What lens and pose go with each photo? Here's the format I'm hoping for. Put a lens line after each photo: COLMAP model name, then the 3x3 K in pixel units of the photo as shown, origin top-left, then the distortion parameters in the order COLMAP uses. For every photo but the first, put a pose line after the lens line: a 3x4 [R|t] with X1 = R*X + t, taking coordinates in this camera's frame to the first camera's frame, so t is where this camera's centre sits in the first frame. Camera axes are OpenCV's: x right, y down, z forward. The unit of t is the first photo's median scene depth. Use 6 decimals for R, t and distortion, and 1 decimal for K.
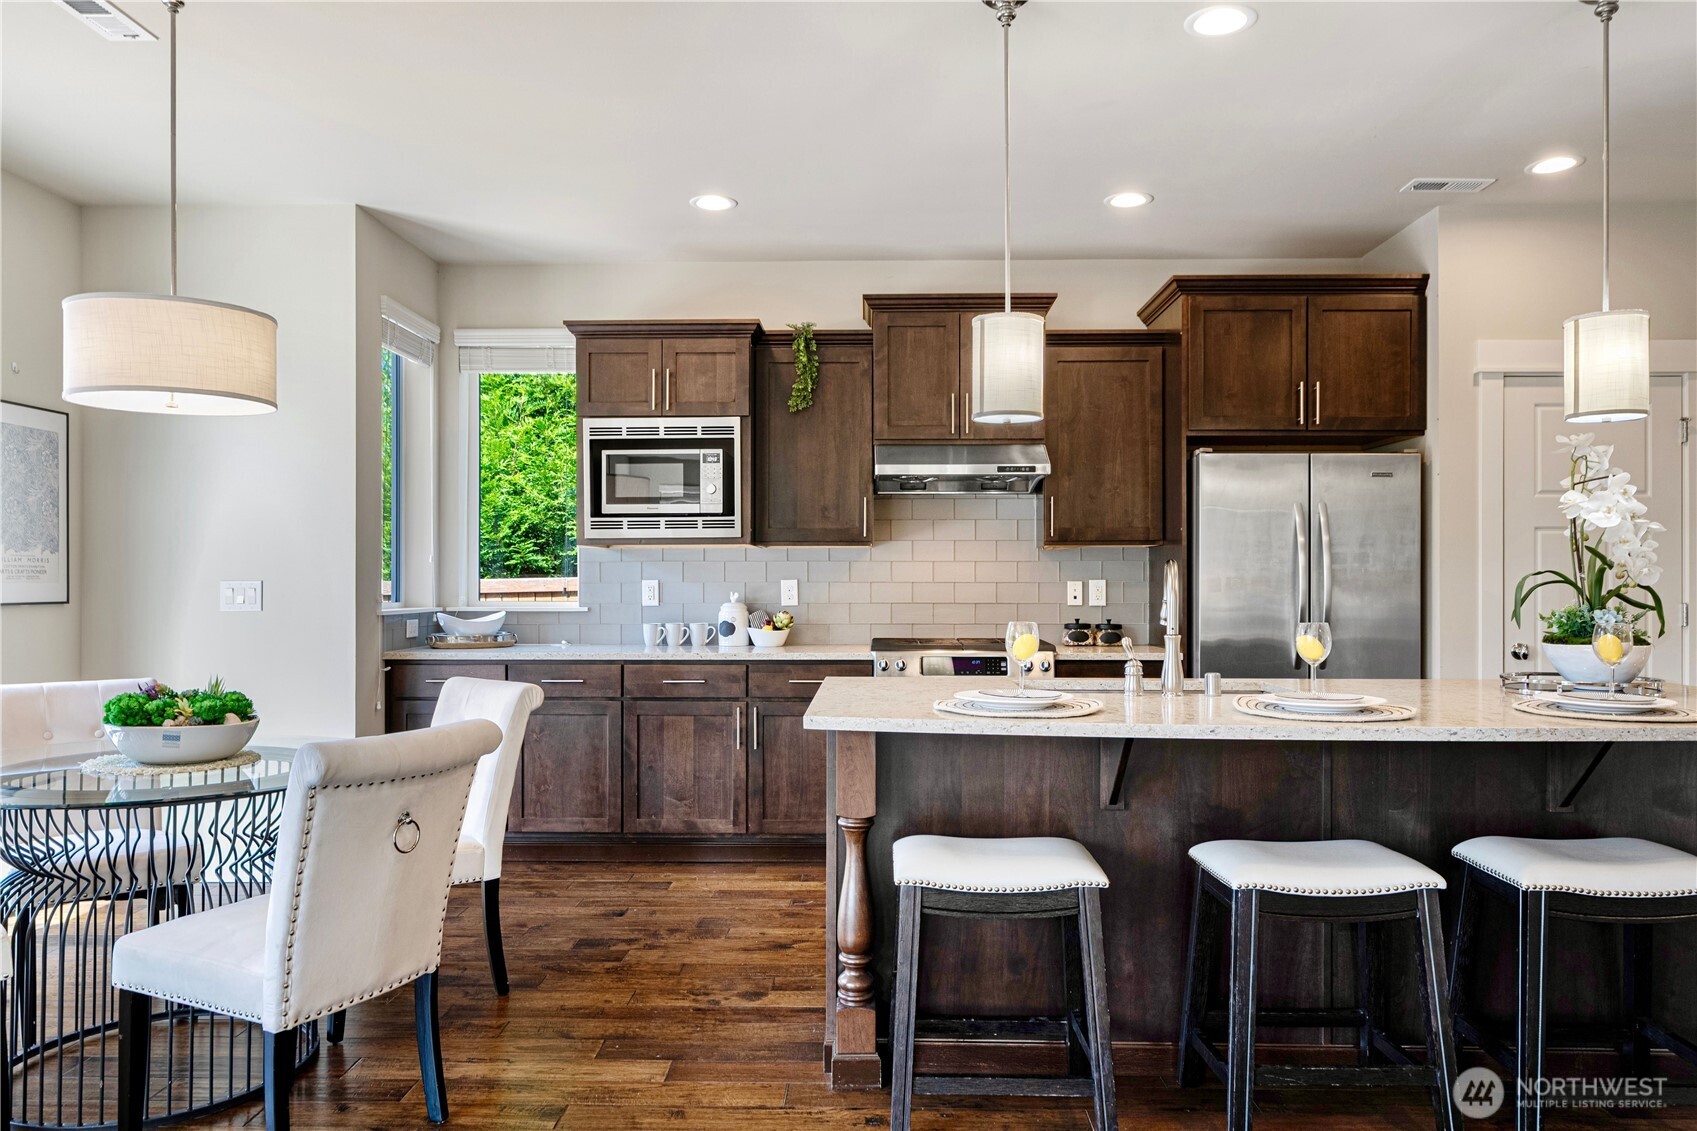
lens RADIAL K [[1161.8, 0, 848.5], [0, 1161.8, 565.5], [0, 0, 1]] dist [-0.001396, -0.001653]
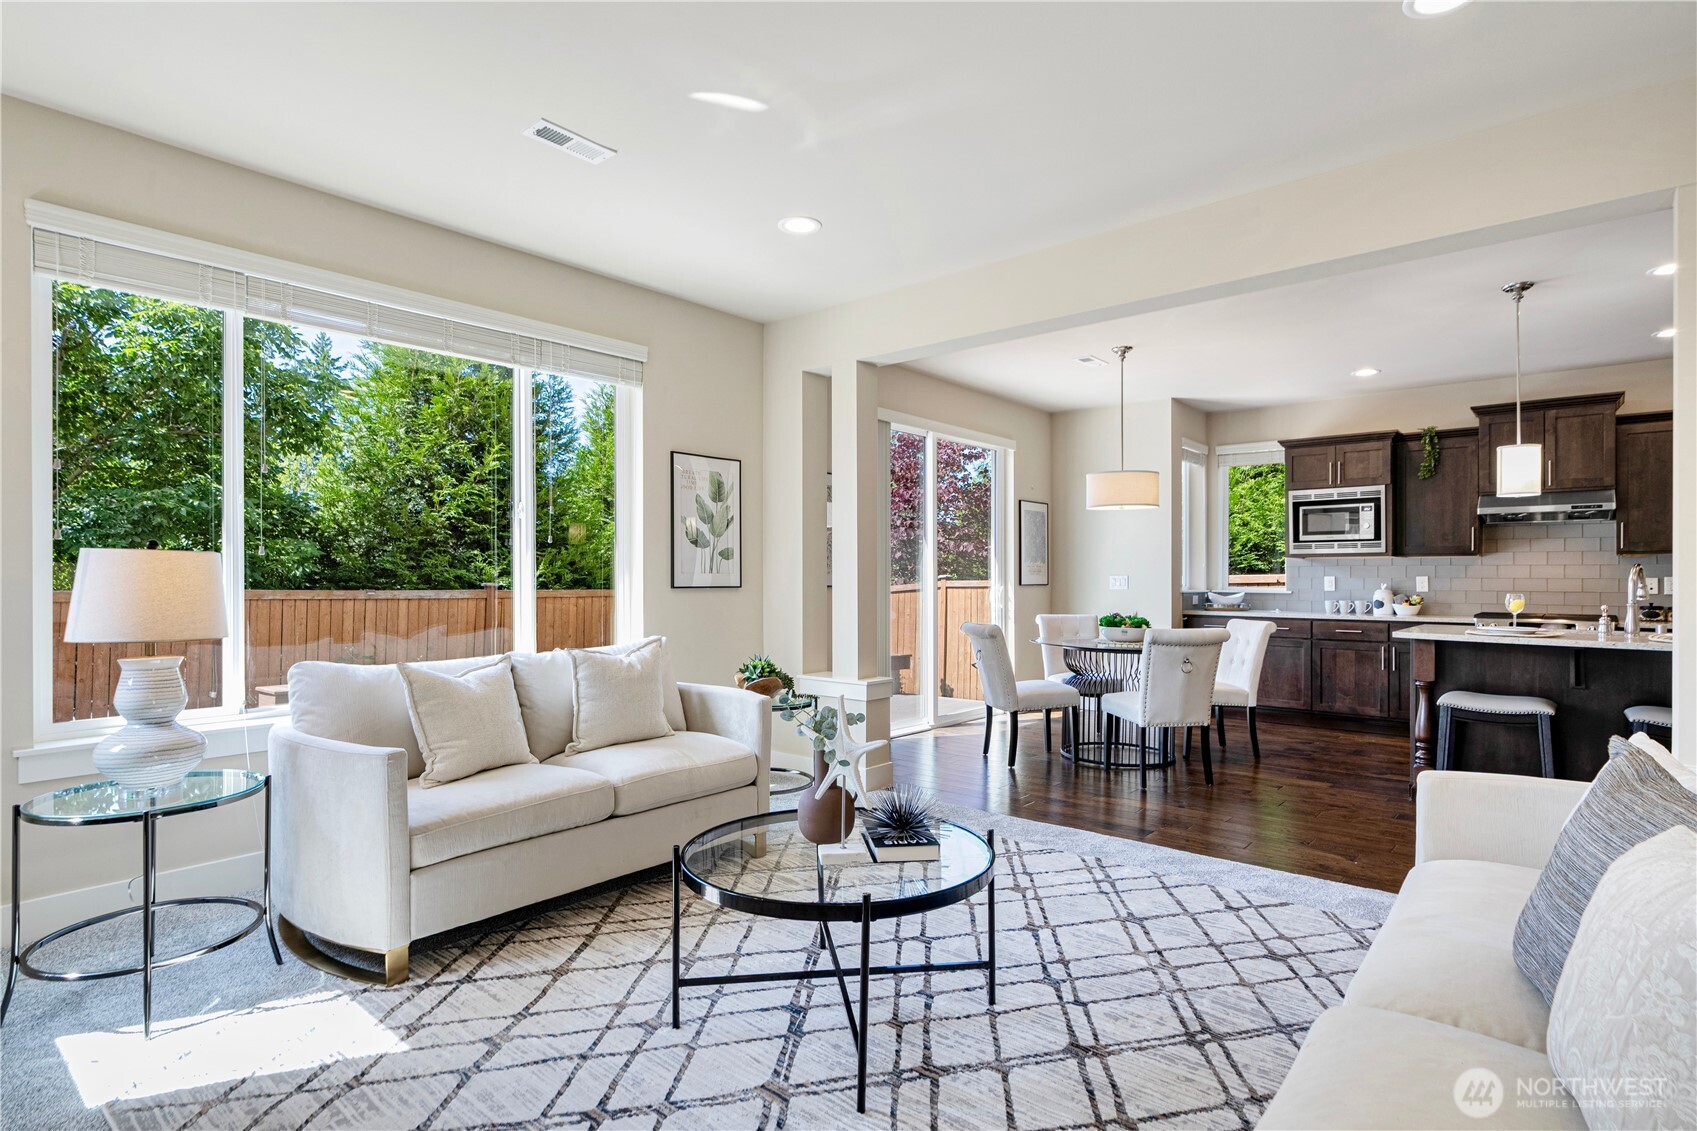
lens RADIAL K [[877.5, 0, 843.9], [0, 877.5, 572.7], [0, 0, 1]] dist [-0.000728, 0.000415]
pose [[0.771338, 0.001304, -0.636424, 0.121567], [0.002481, 0.999984, 0.005056, -0.001475], [0.636420, -0.005479, 0.771323, -0.561153]]
